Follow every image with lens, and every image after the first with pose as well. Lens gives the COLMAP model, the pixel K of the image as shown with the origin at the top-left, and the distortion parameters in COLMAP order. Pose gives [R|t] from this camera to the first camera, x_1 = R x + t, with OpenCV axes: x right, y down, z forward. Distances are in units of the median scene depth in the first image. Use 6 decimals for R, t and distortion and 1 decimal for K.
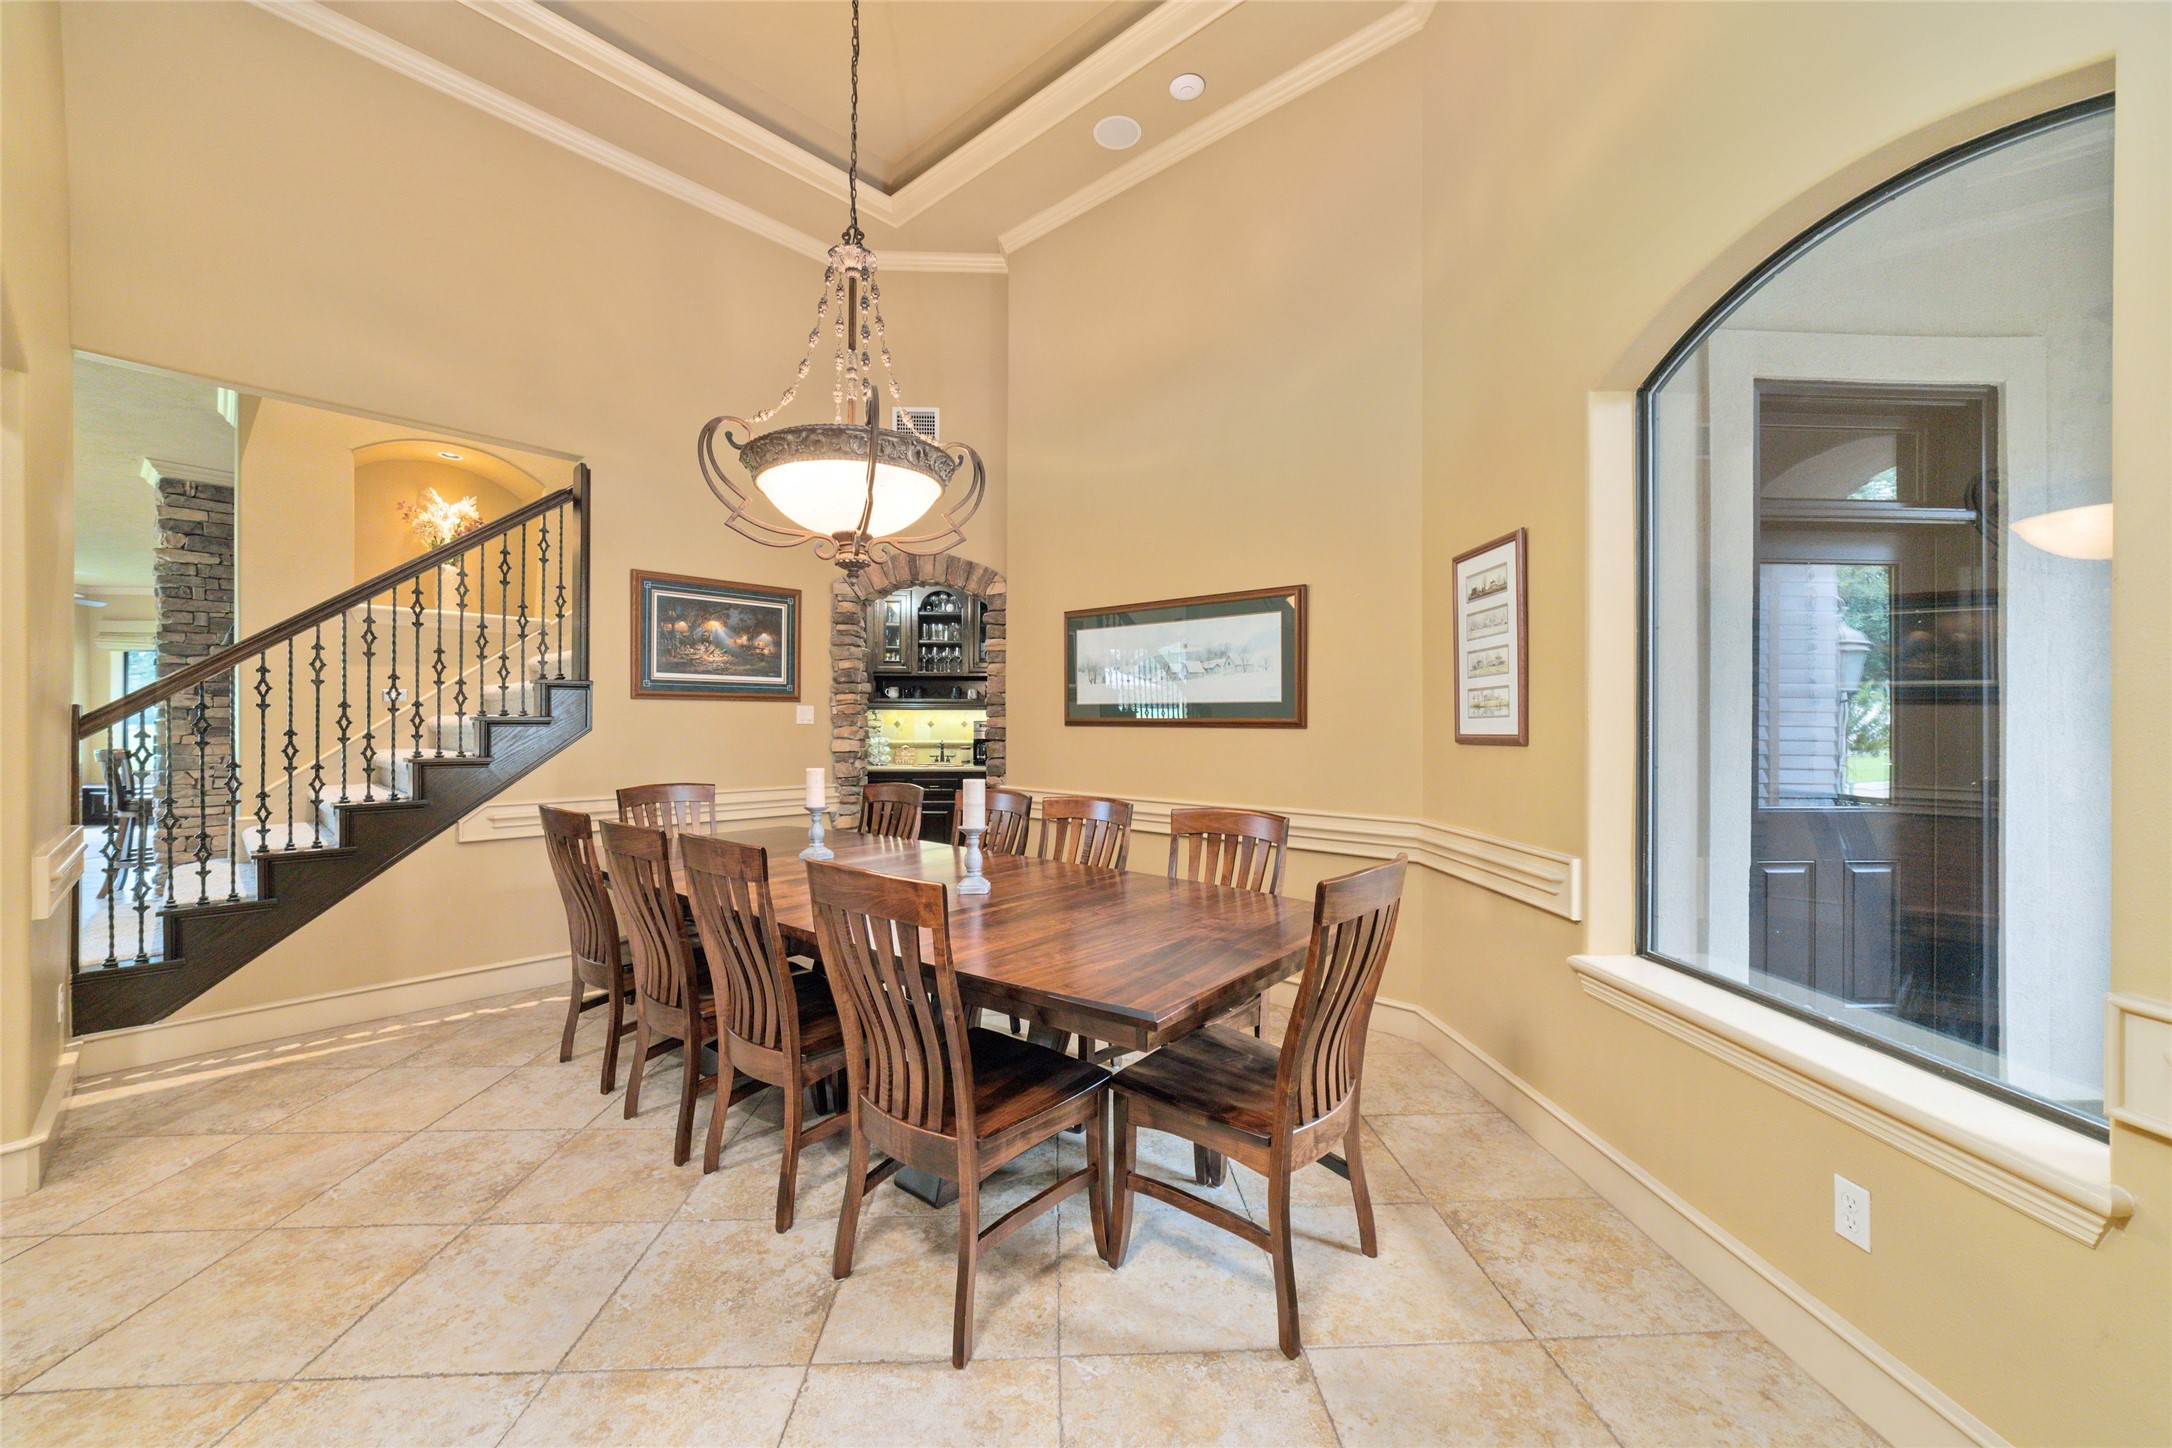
lens RADIAL K [[832.4, 0, 1075.0], [0, 832.4, 722.6], [0, 0, 1]] dist [-0.017780, 0.006109]
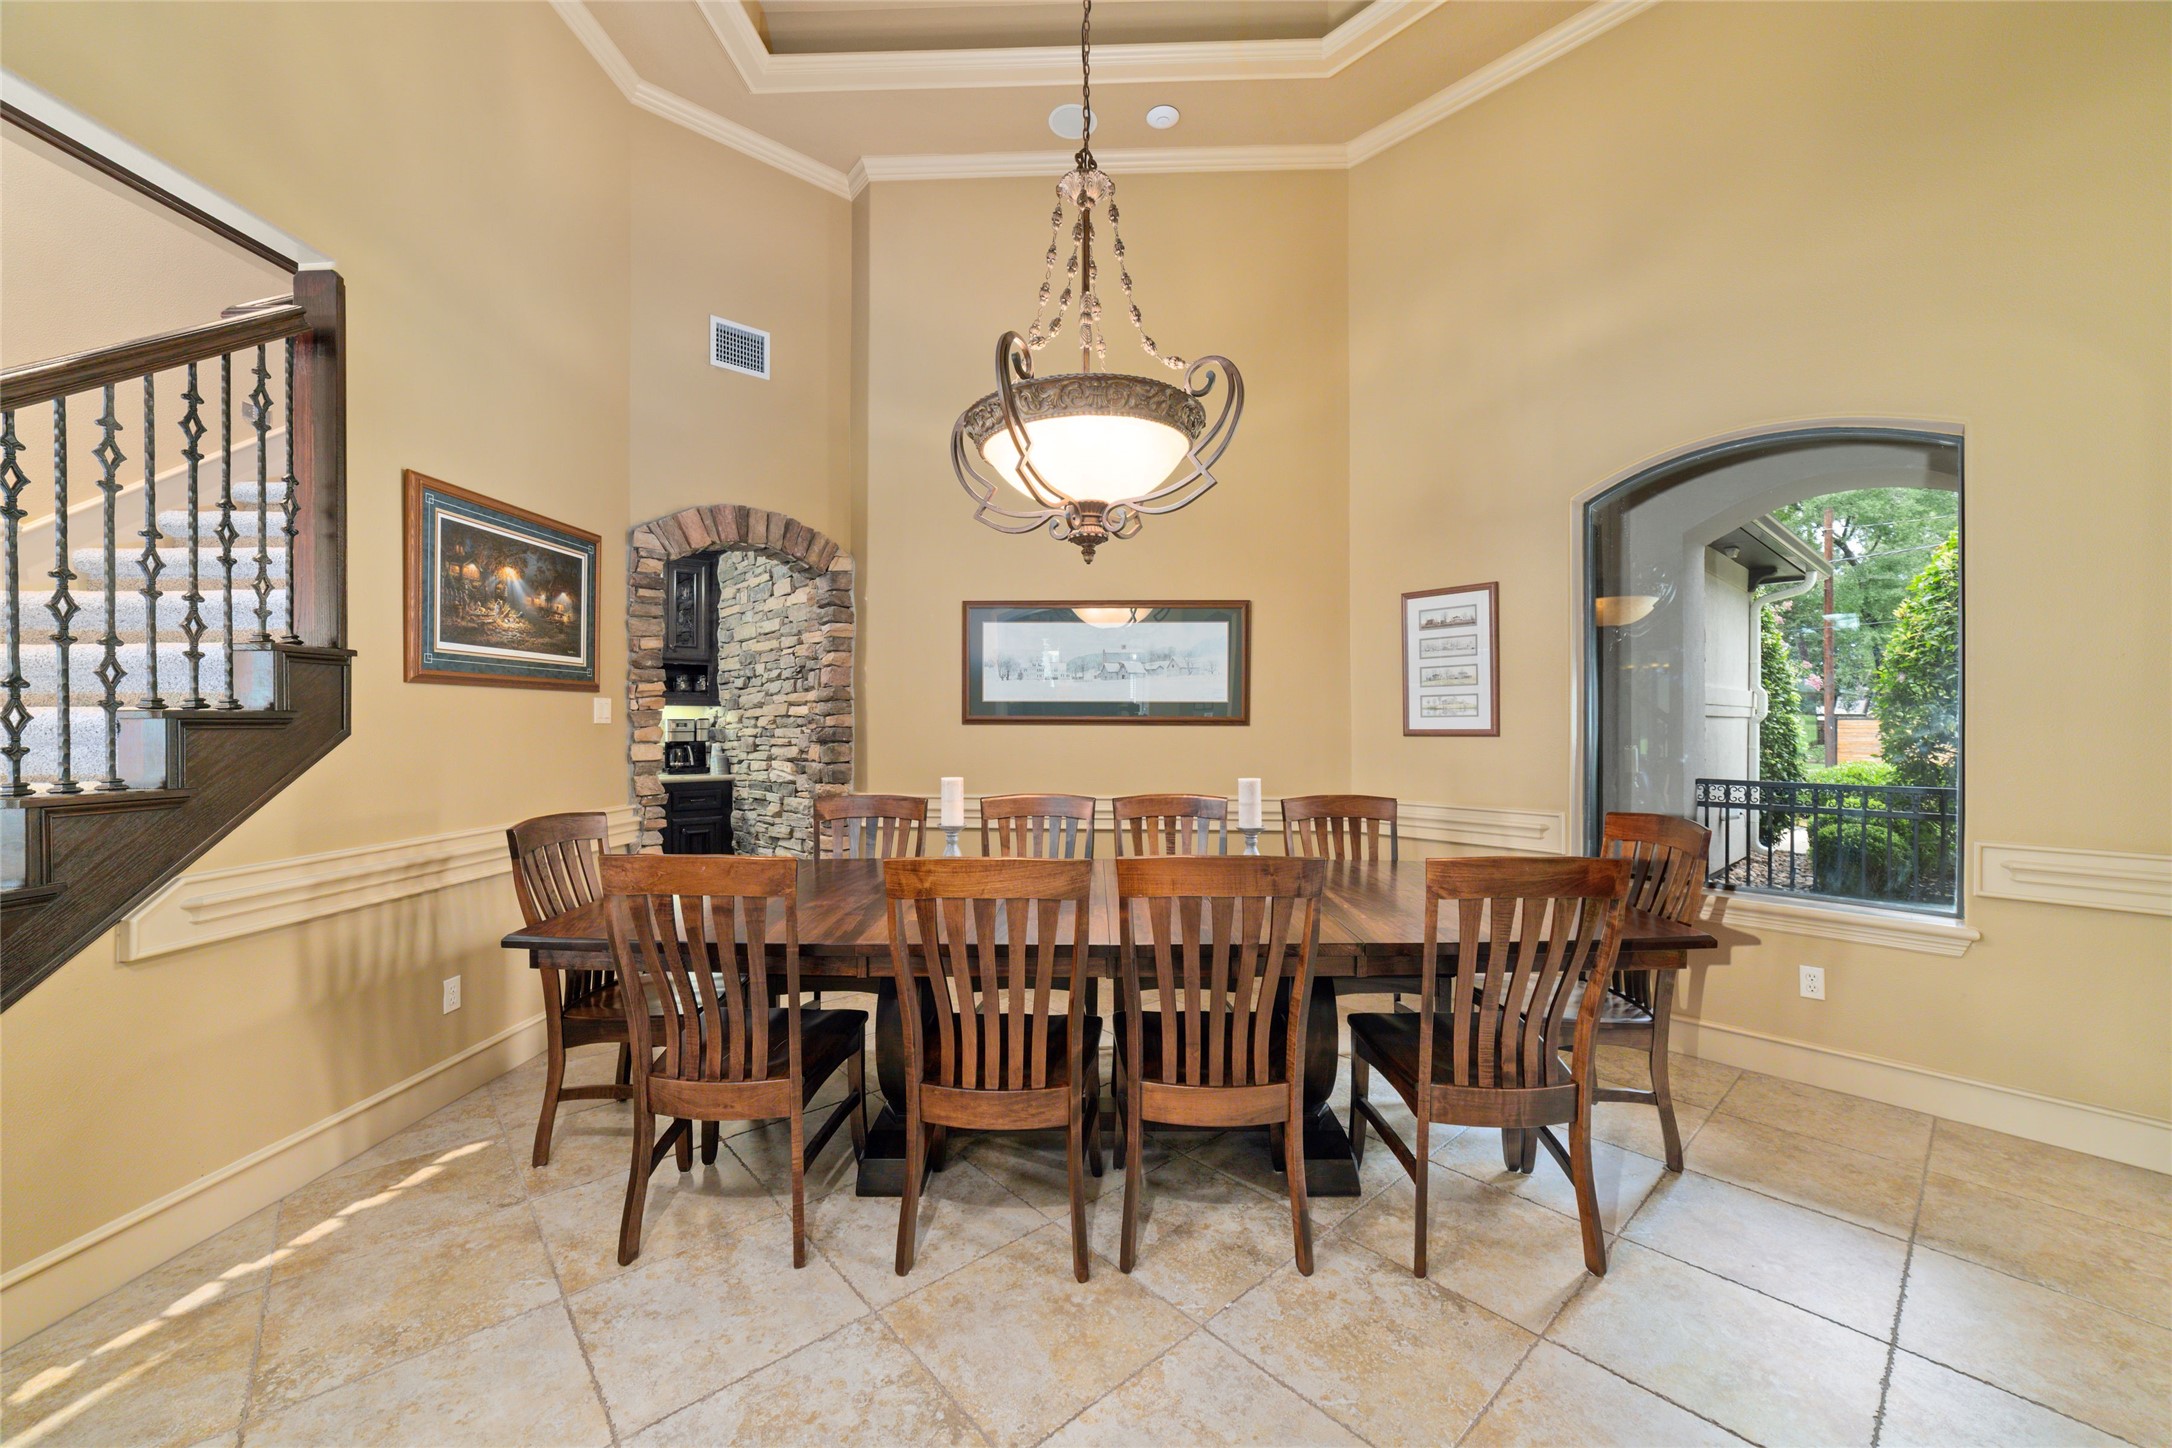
lens RADIAL K [[832.4, 0, 1079.6], [0, 832.4, 729.1], [0, 0, 1]] dist [-0.017780, 0.006109]
pose [[0.773821, -0.007466, 0.633360, -0.531516], [0.001351, 0.999948, 0.010138, -0.000043], [-0.633403, -0.006989, 0.773791, 0.214975]]
